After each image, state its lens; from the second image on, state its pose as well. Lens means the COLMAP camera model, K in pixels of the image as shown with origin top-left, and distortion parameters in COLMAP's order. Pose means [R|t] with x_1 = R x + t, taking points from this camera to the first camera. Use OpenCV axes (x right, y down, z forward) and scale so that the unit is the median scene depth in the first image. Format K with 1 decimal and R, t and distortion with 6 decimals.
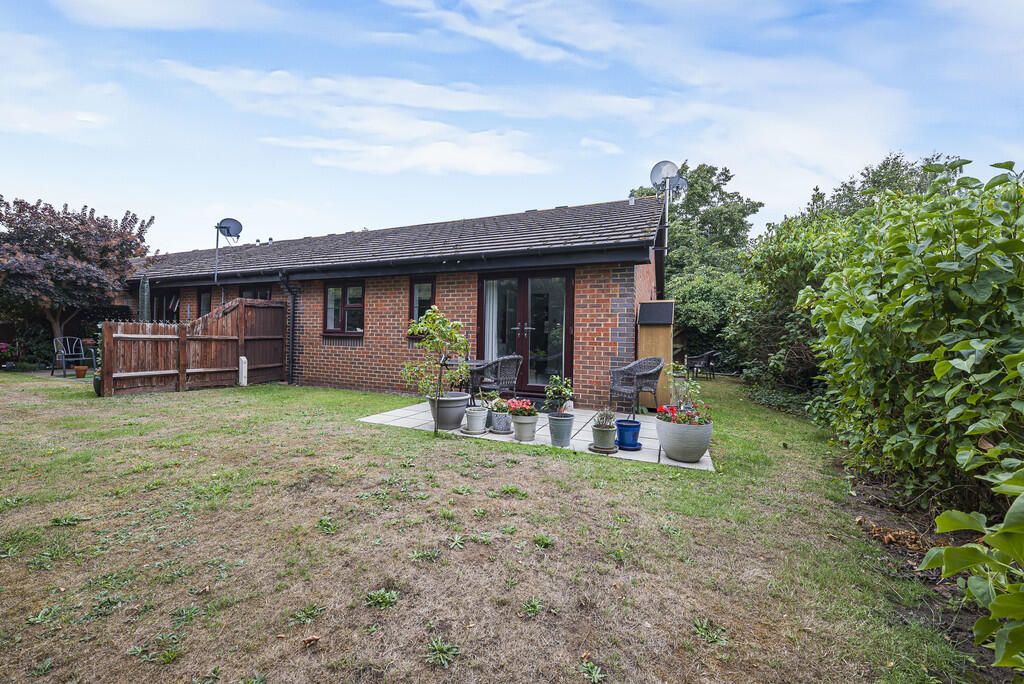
lens RADIAL K [[377.0, 0, 507.7], [0, 377.0, 346.8], [0, 0, 1]] dist [0.007907, -0.000223]
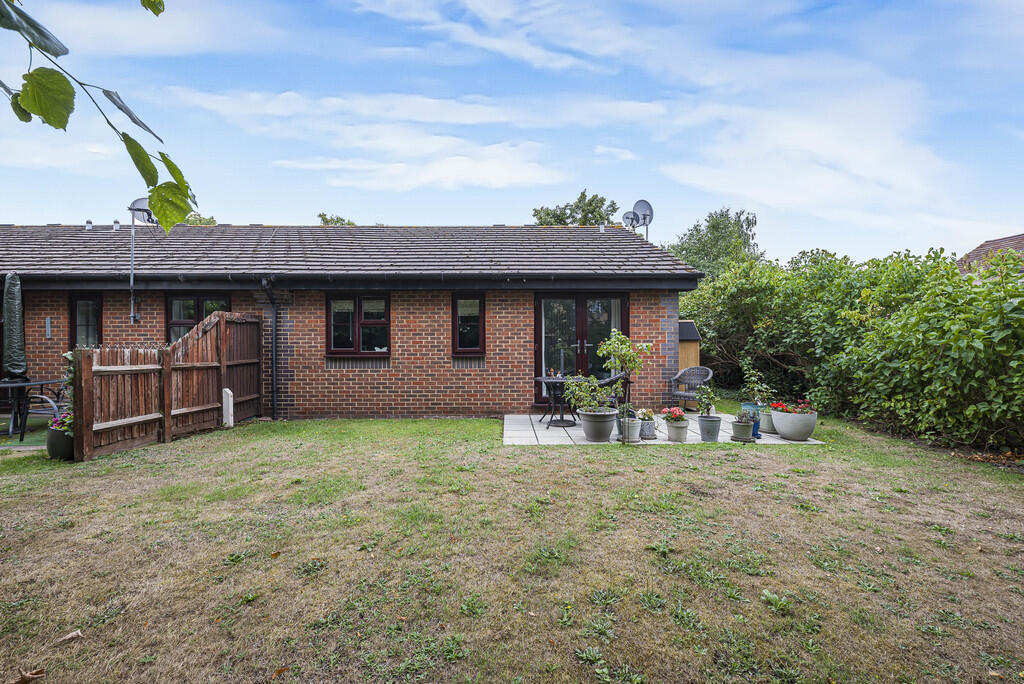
lens RADIAL K [[395.3, 0, 516.6], [0, 395.3, 351.3], [0, 0, 1]] dist [0.007055, -0.000180]
pose [[0.911804, -0.027735, 0.409688, -0.534290], [0.032686, 0.999453, -0.005085, -0.027886], [-0.409322, 0.018028, 0.912212, 0.035675]]
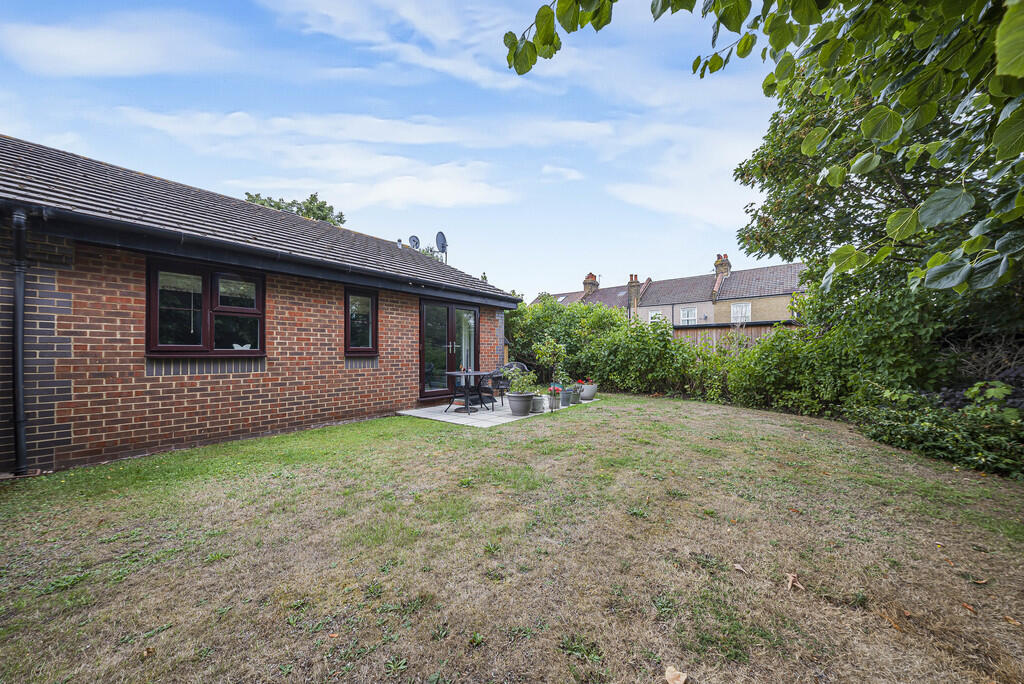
lens RADIAL K [[345.6, 0, 513.4], [0, 345.6, 343.4], [0, 0, 1]] dist [-0.000404, -0.000338]
pose [[0.260235, 0.003056, 0.965540, -0.952719], [0.026763, 0.999588, -0.010377, -0.035317], [-0.965174, 0.028542, 0.260046, 0.428371]]
